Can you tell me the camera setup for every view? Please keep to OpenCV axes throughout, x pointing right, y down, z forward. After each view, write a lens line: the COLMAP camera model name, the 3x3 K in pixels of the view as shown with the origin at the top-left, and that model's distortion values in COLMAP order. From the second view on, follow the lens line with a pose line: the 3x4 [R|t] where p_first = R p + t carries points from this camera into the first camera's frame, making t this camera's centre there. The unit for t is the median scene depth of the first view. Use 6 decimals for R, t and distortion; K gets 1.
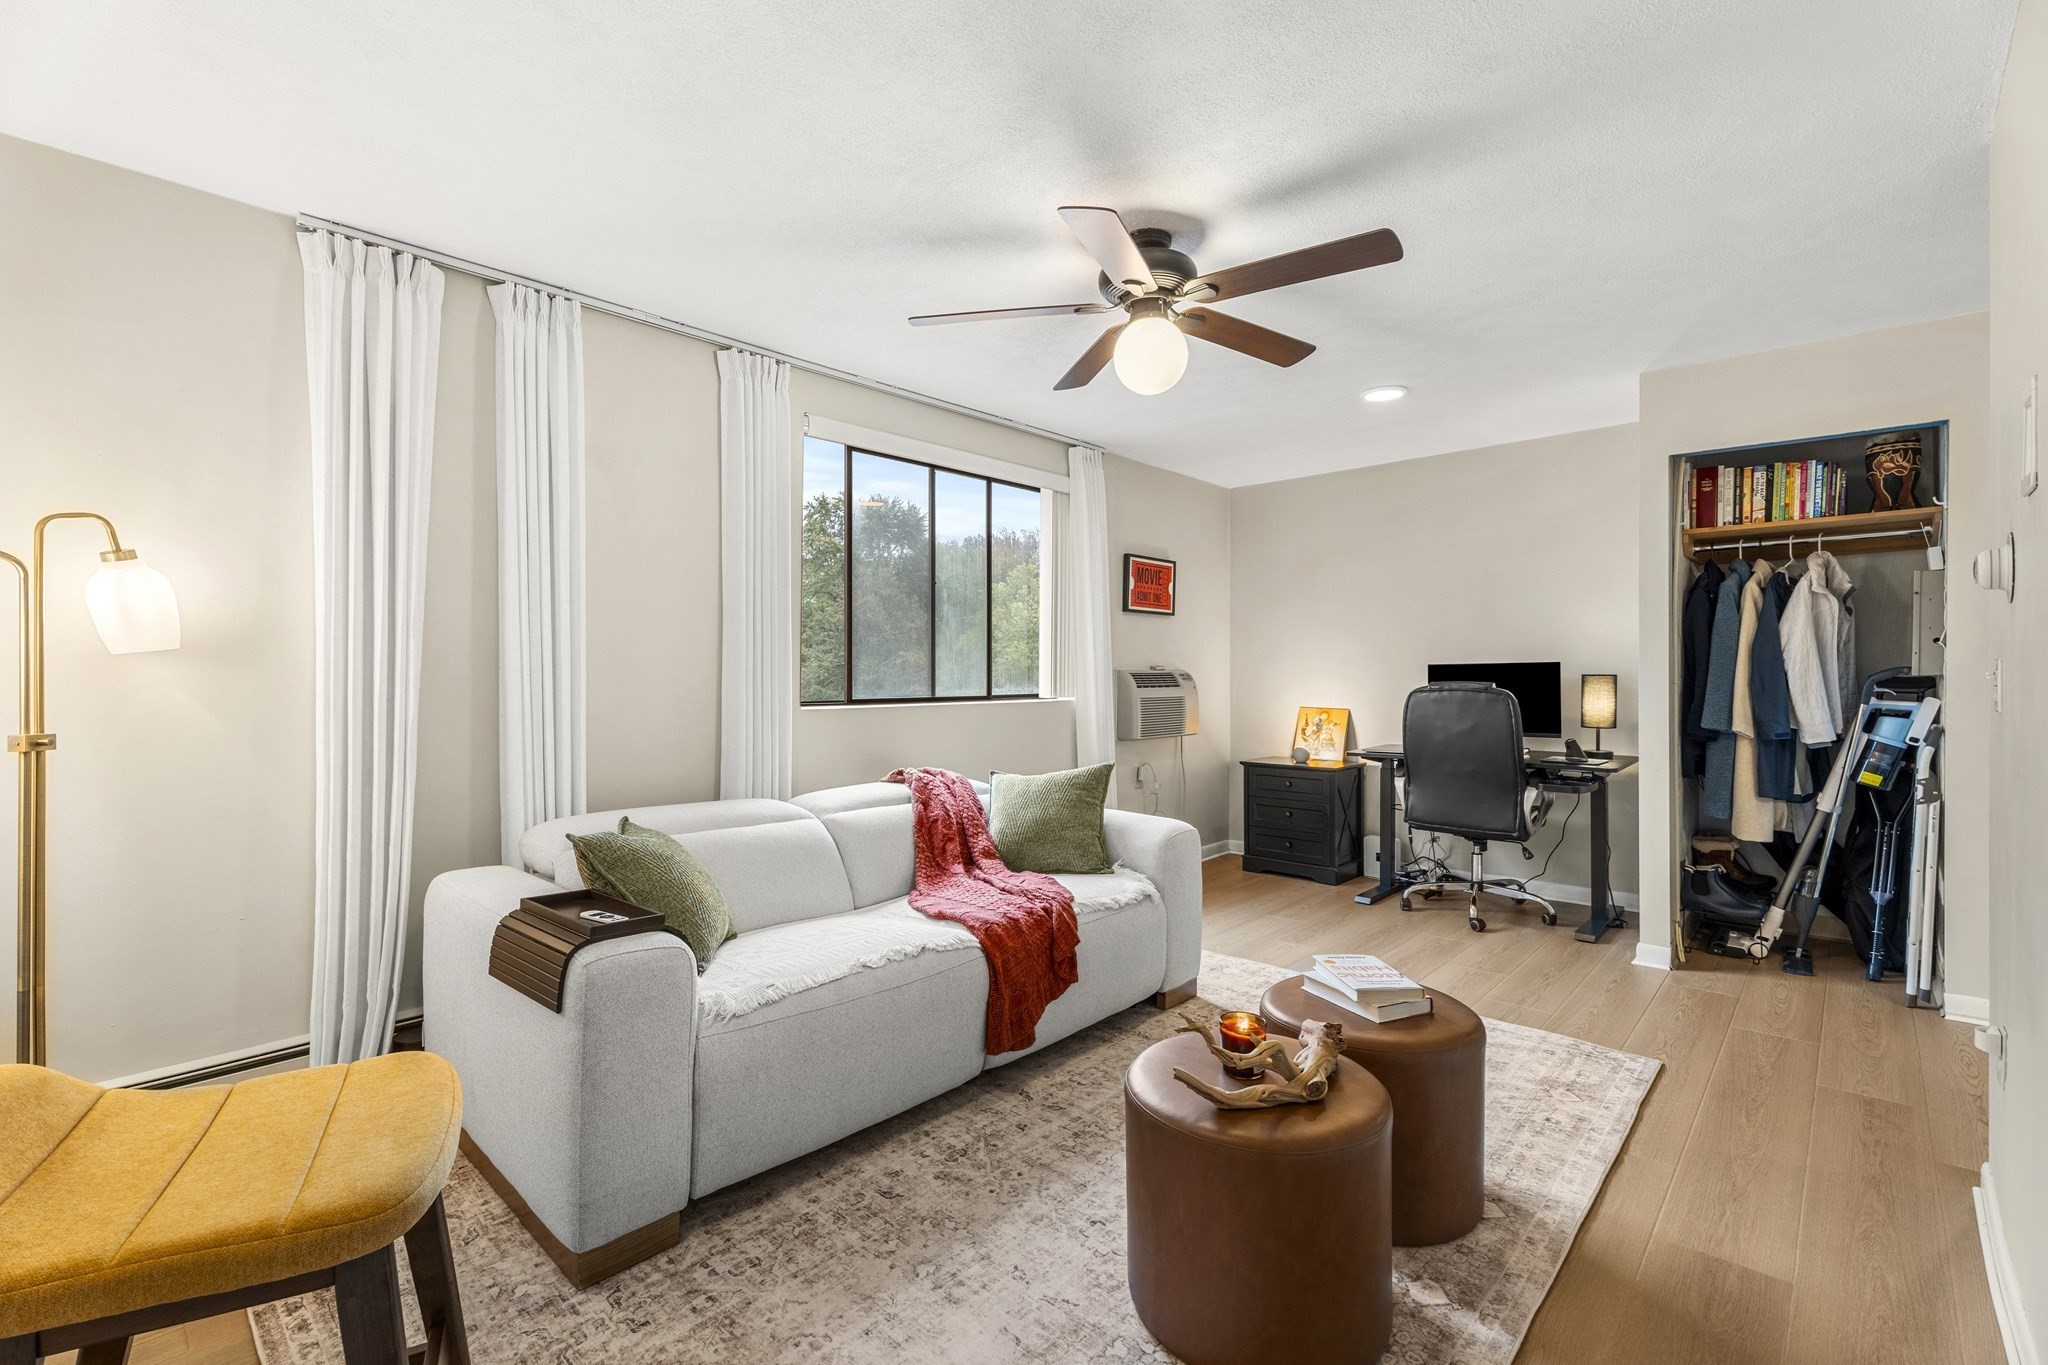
lens RADIAL K [[898.8, 0, 1022.1], [0, 898.8, 675.4], [0, 0, 1]] dist [-0.009238, -0.000071]
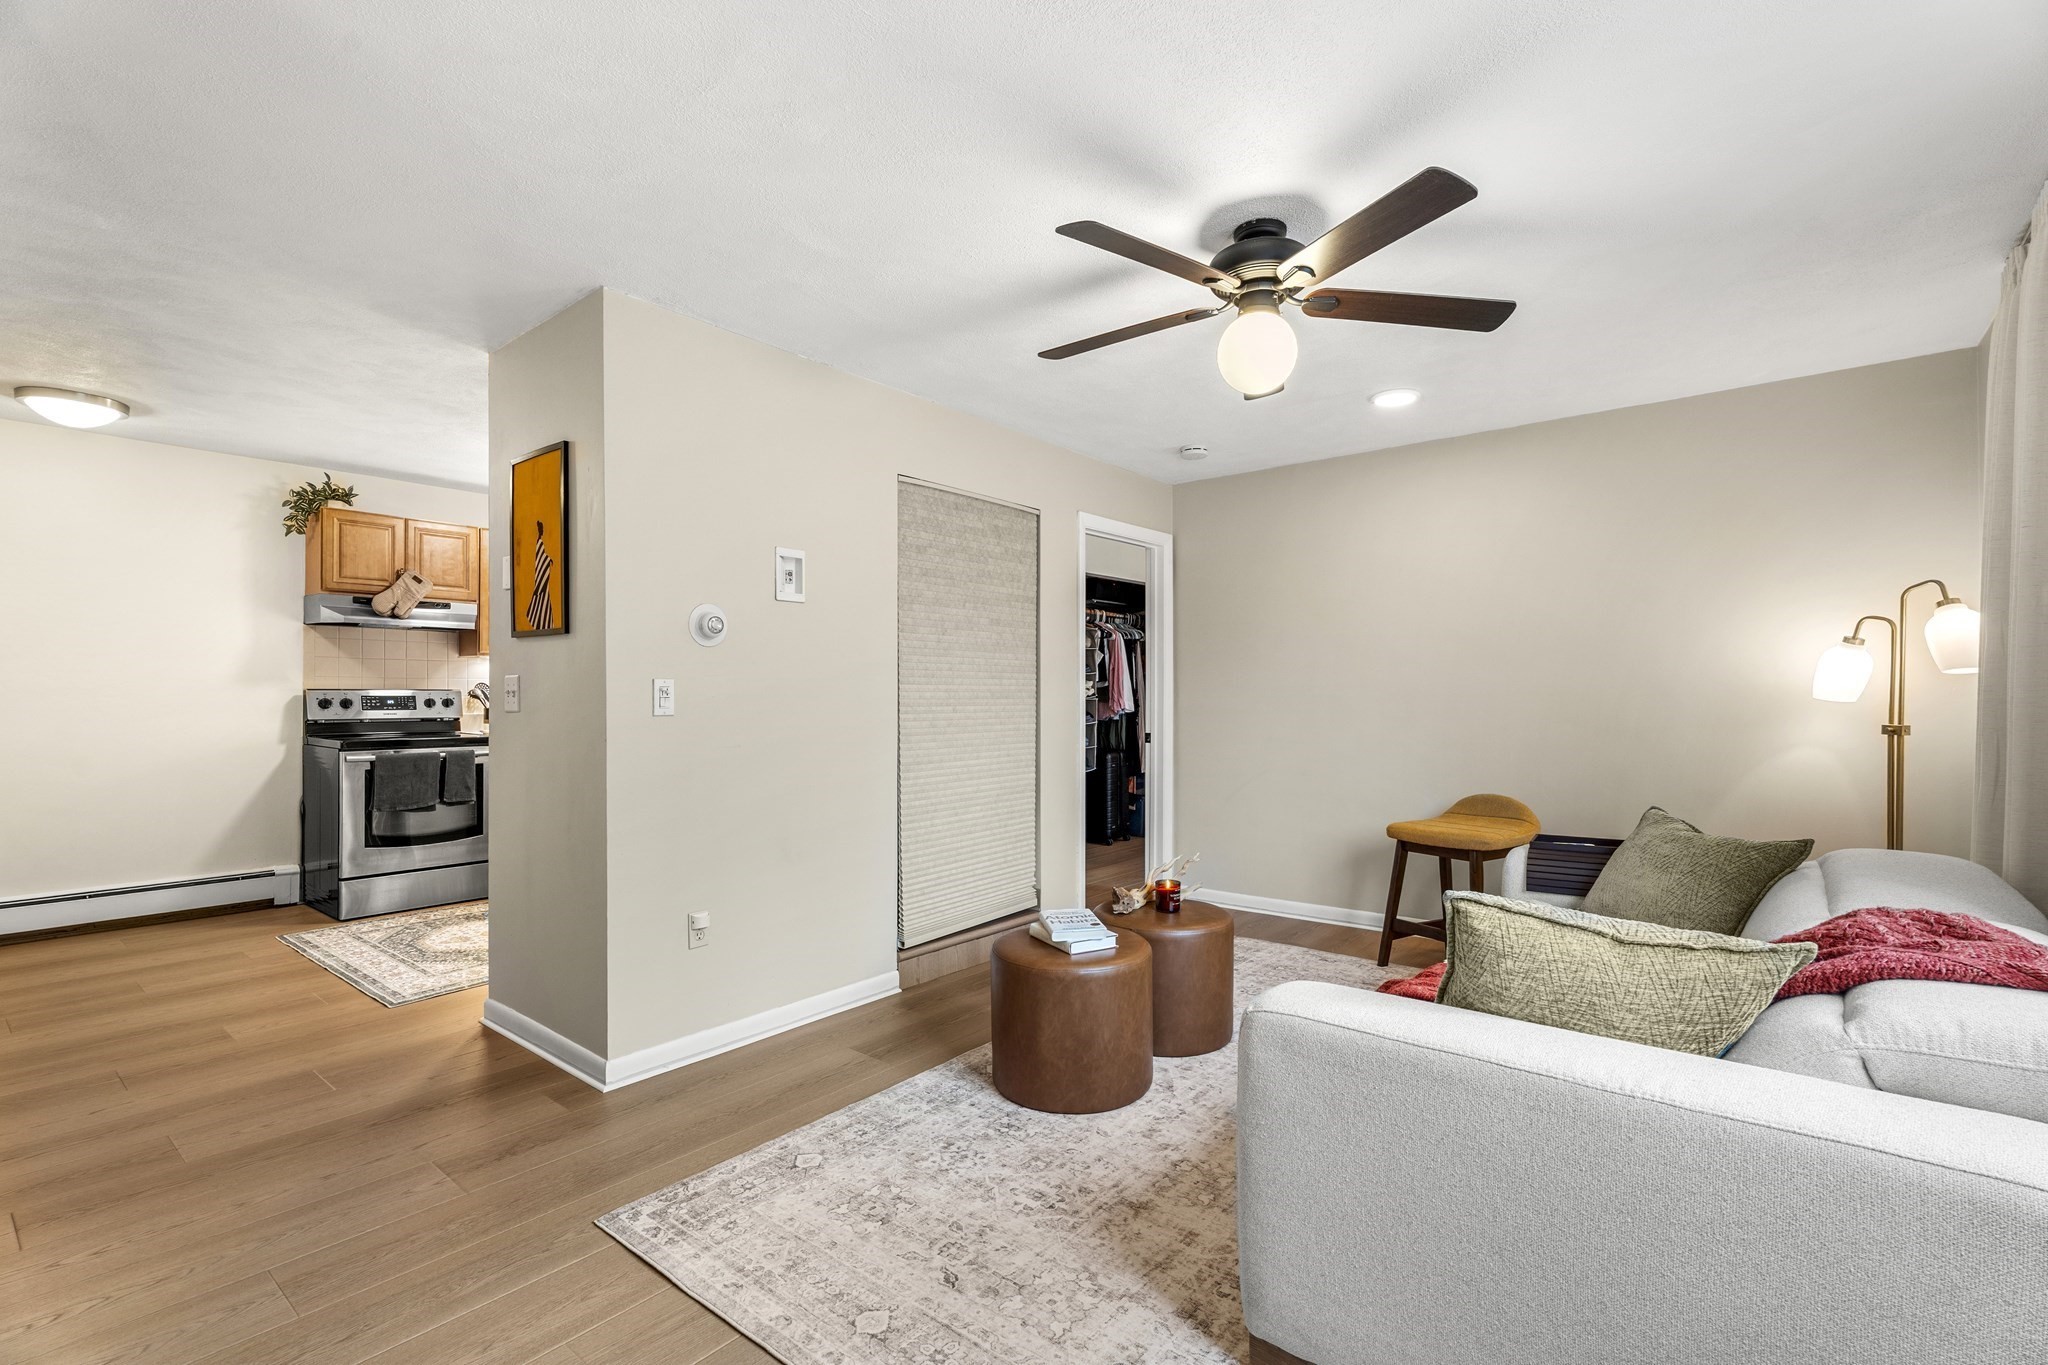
lens RADIAL K [[934.9, 0, 1024.8], [0, 934.9, 686.2], [0, 0, 1]] dist [-0.001717, 0.000025]
pose [[-0.997642, 0.004272, -0.068500, 0.455909], [0.004584, 0.999980, -0.004389, -0.001220], [0.068480, -0.004693, -0.997641, 1.967688]]
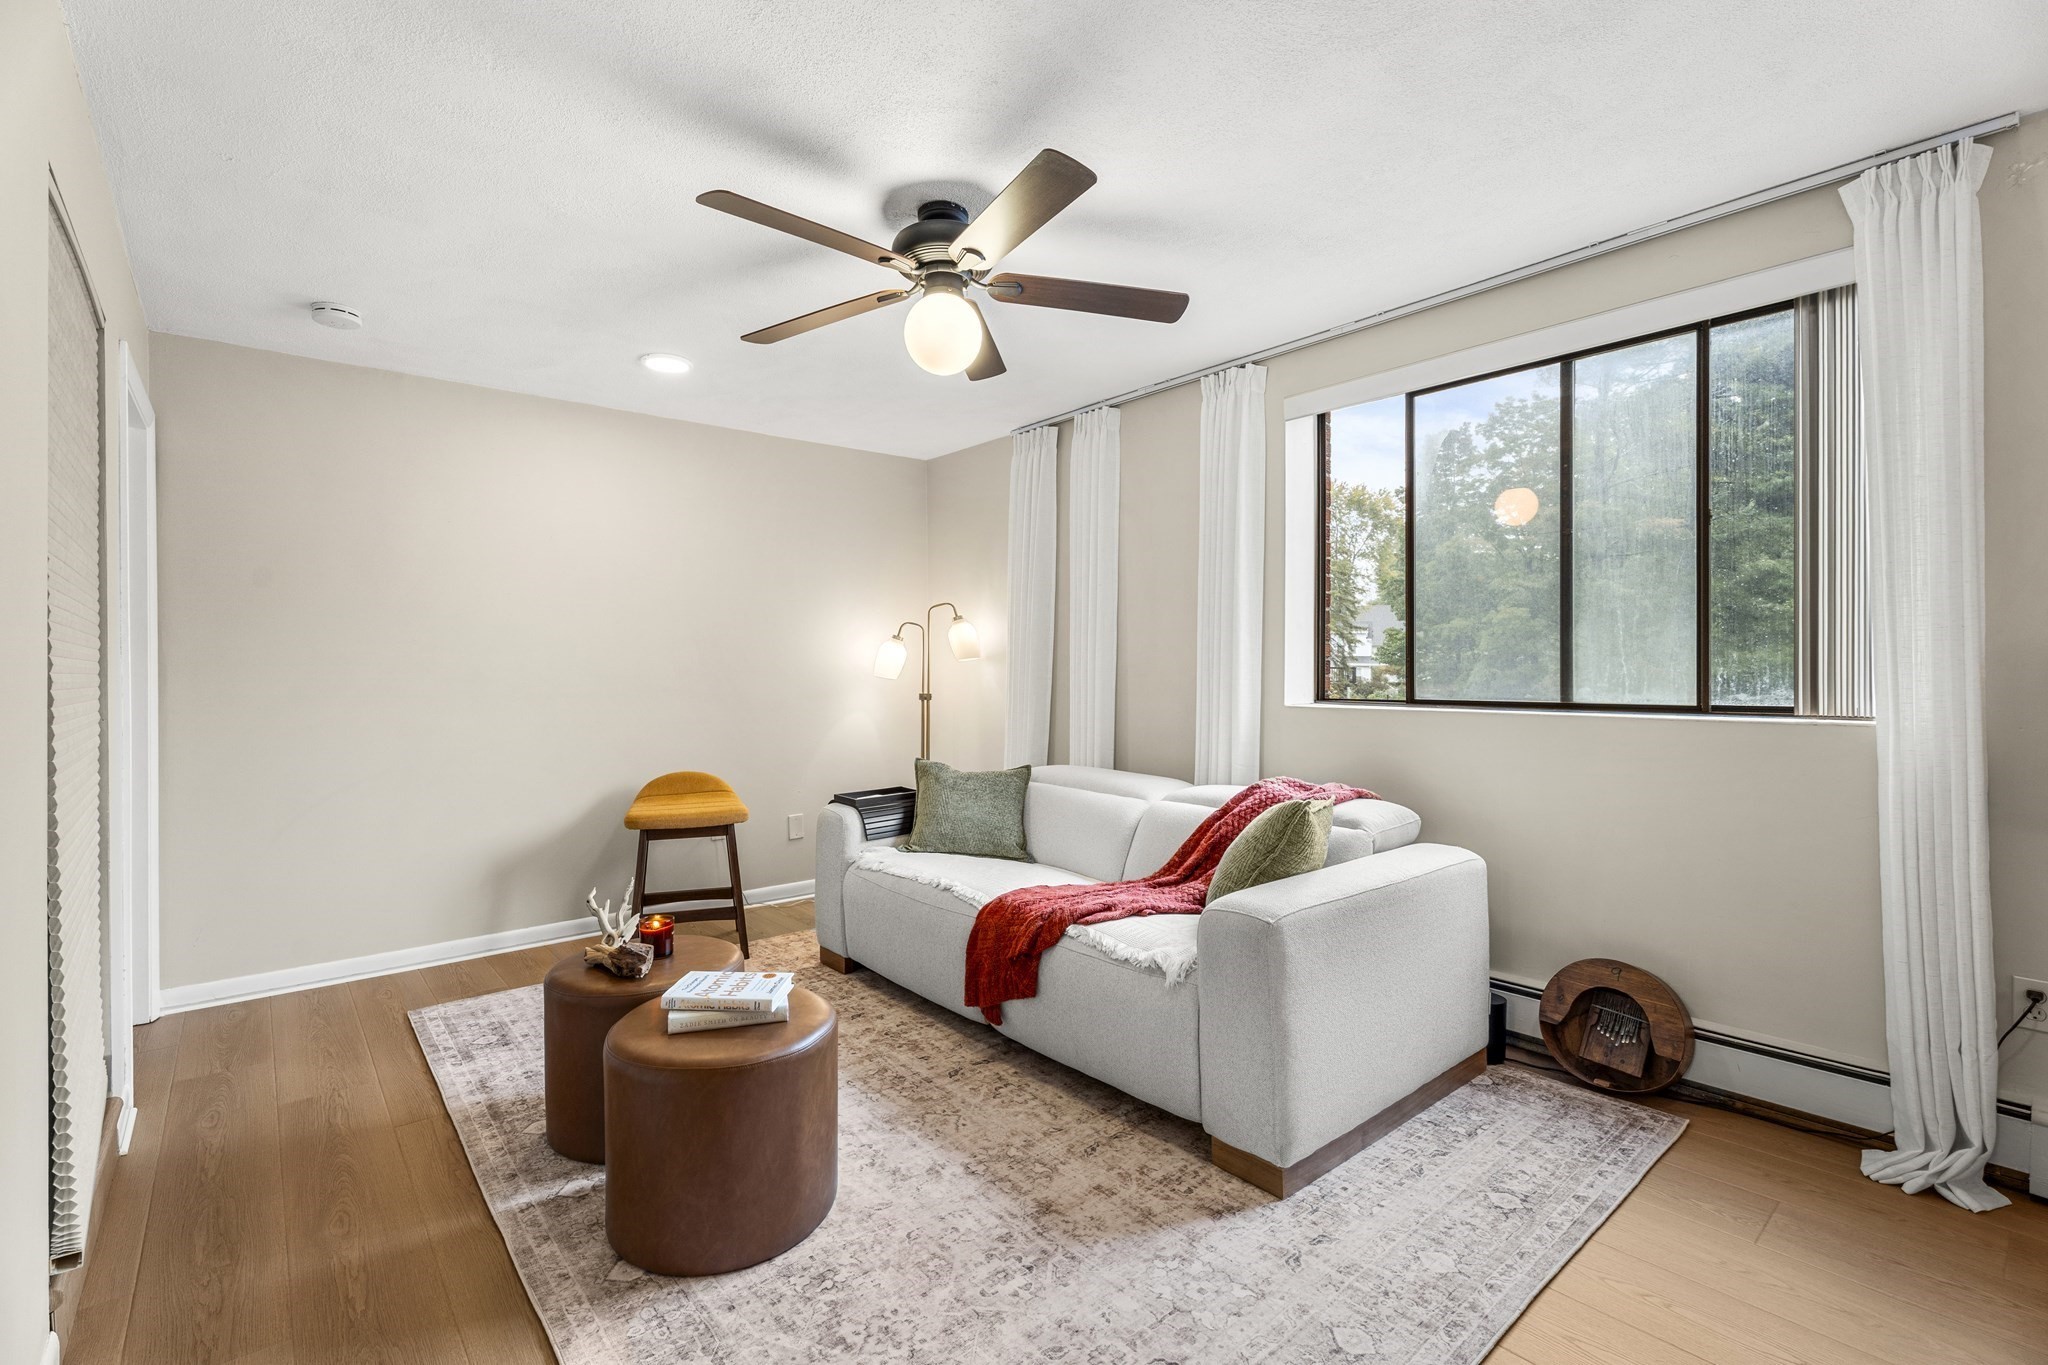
lens RADIAL K [[913.6, 0, 1020.8], [0, 913.6, 661.6], [0, 0, 1]] dist [0.001288, -0.000865]
pose [[-0.116074, -0.003603, -0.993234, 1.102156], [0.002170, 0.999990, -0.003881, -0.007616], [0.993238, -0.002606, -0.116065, 1.190335]]
